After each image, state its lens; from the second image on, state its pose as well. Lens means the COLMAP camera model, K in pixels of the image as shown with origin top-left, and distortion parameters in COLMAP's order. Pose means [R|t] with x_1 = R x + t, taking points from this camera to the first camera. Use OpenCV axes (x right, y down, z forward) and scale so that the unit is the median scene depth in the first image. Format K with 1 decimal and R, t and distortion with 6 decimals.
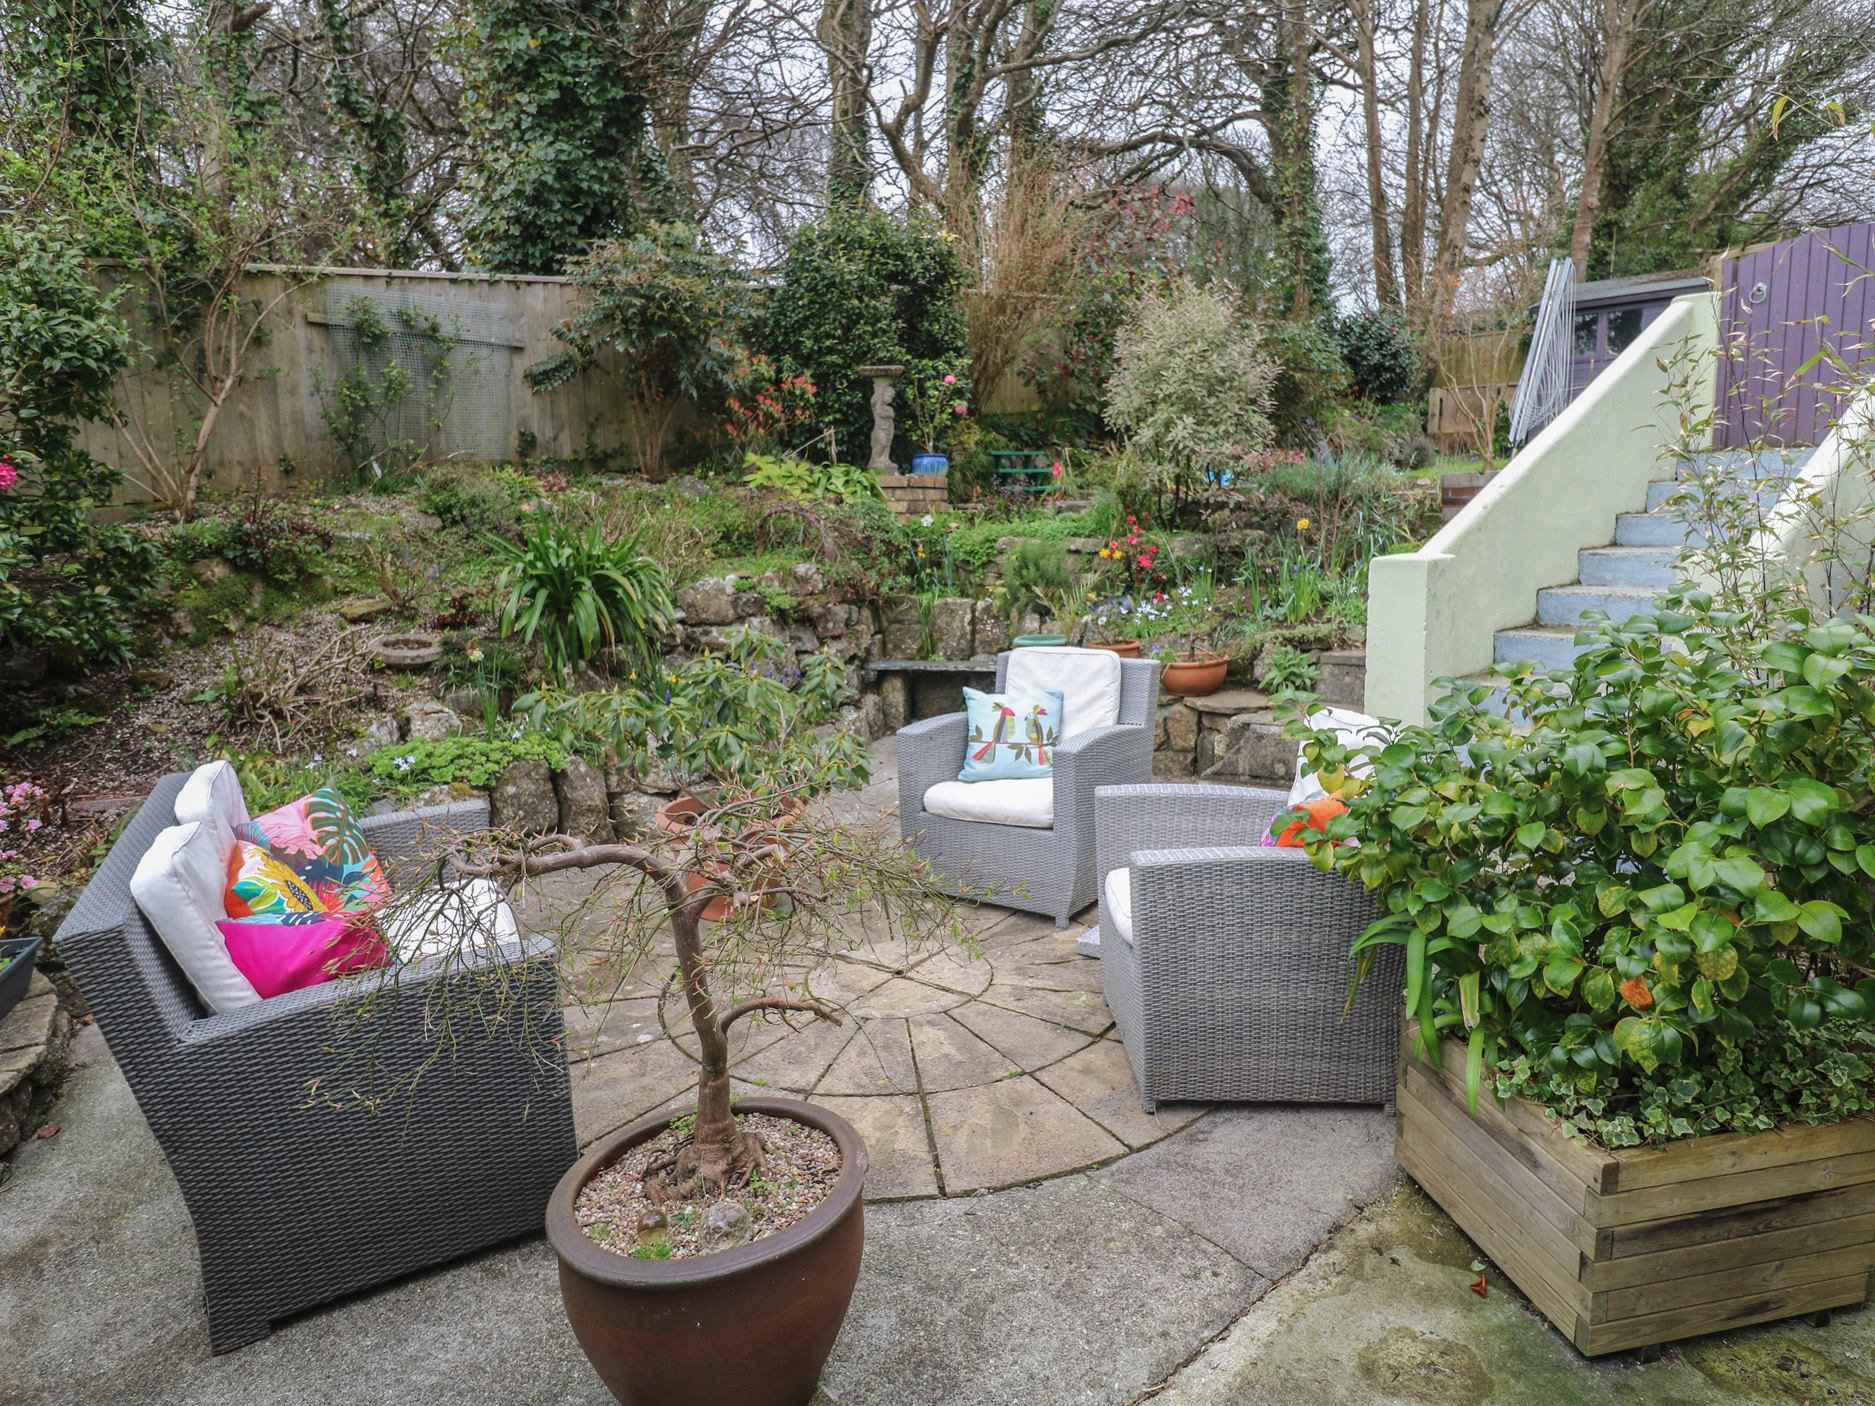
lens RADIAL K [[1053.4, 0, 937.5], [0, 1053.4, 703.0], [0, 0, 1]] dist [-0.001924, -0.002002]
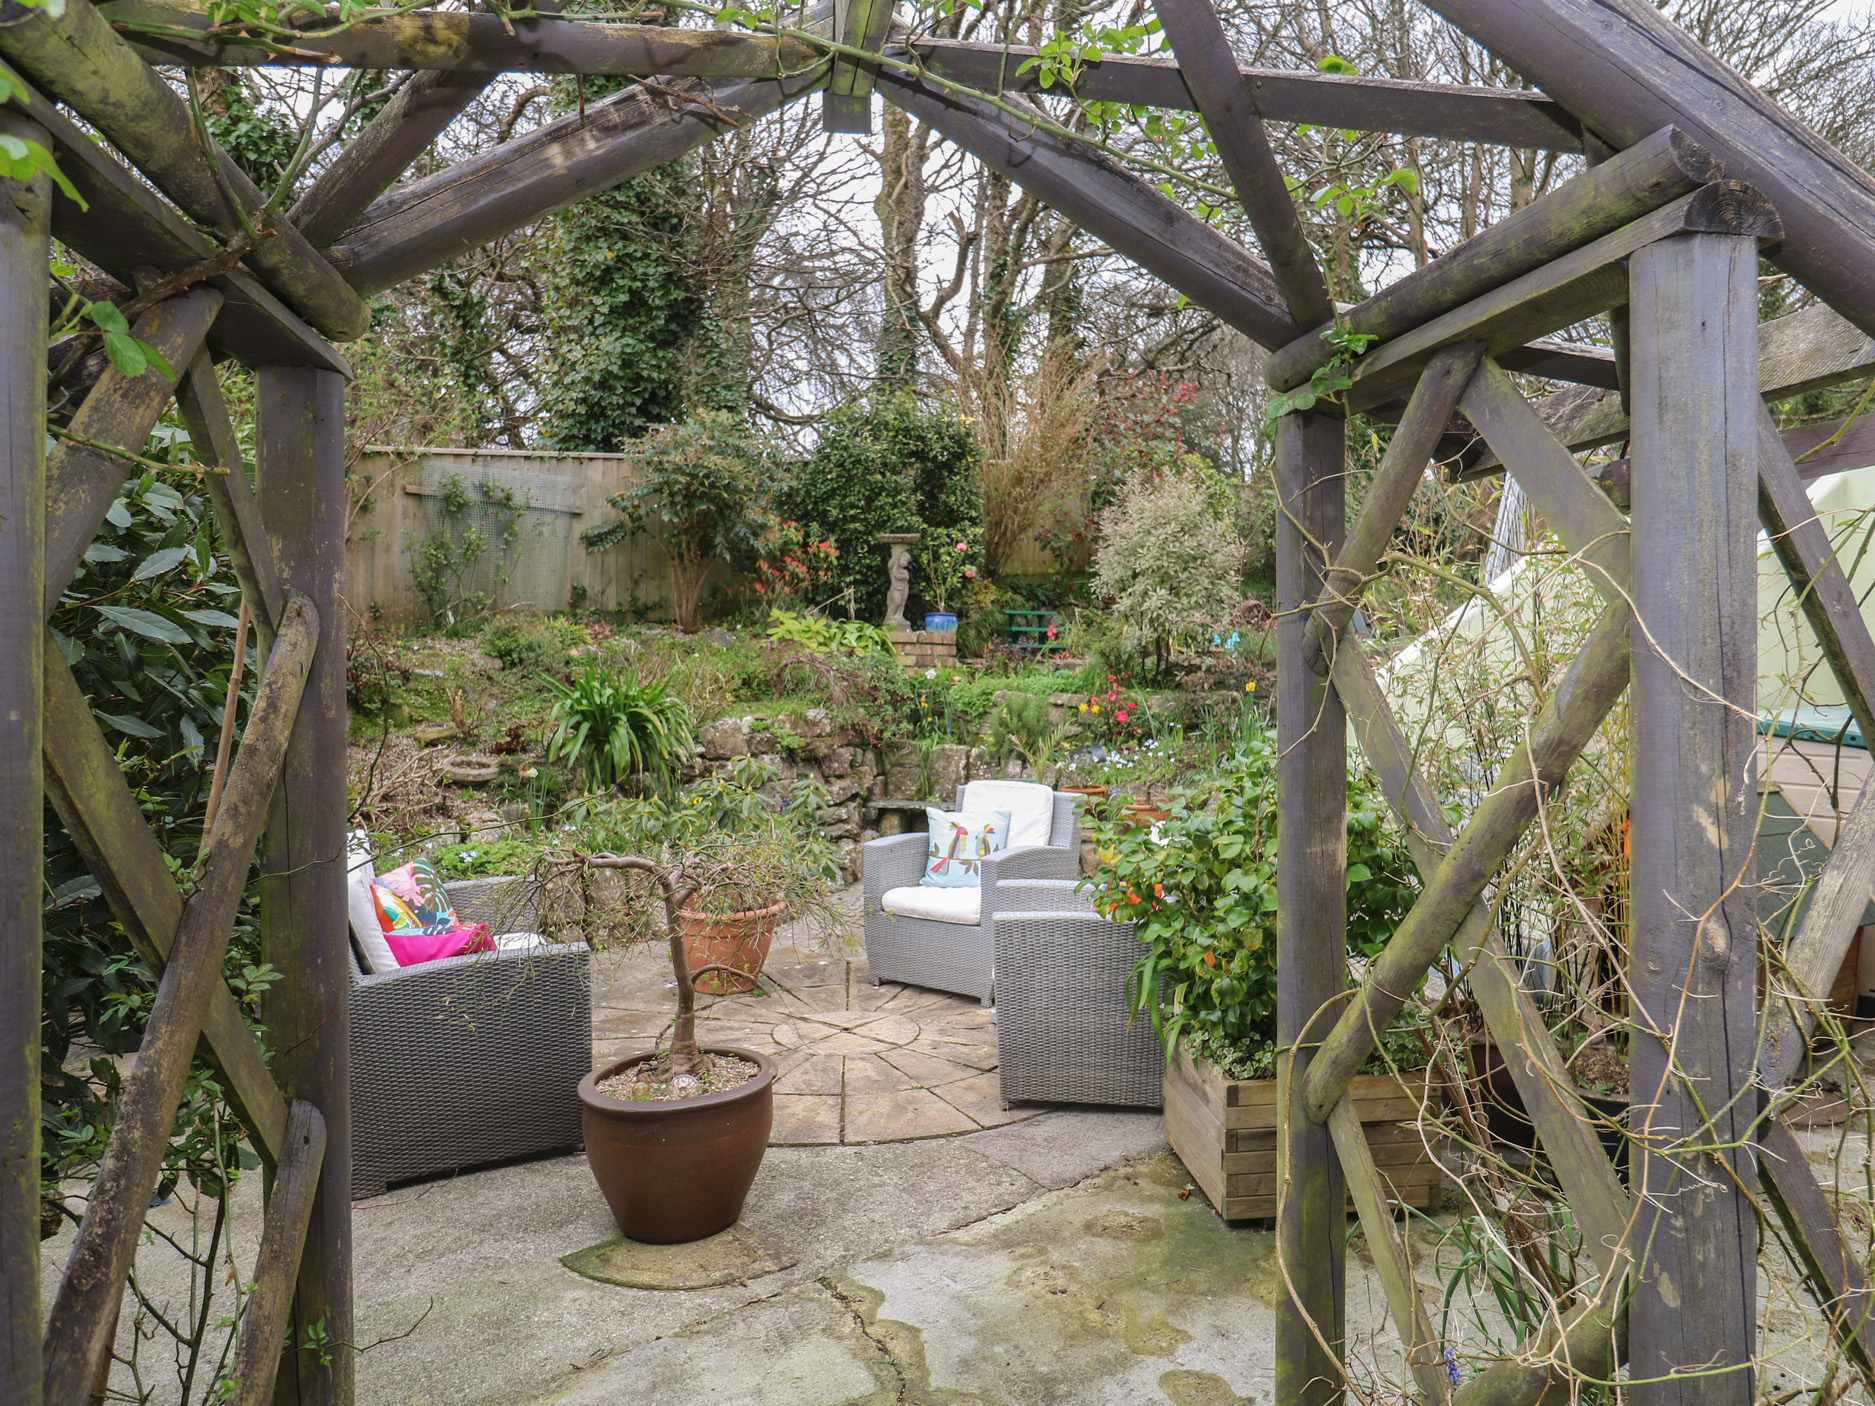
lens RADIAL K [[1237.3, 0, 937.5], [0, 1237.3, 703.0], [0, 0, 1]] dist [0.001347, 0.000706]
pose [[0.997477, 0.029686, -0.064488, 0.085728], [-0.038724, 0.988853, -0.143772, 0.043546], [0.059502, 0.145907, 0.987507, -0.279406]]
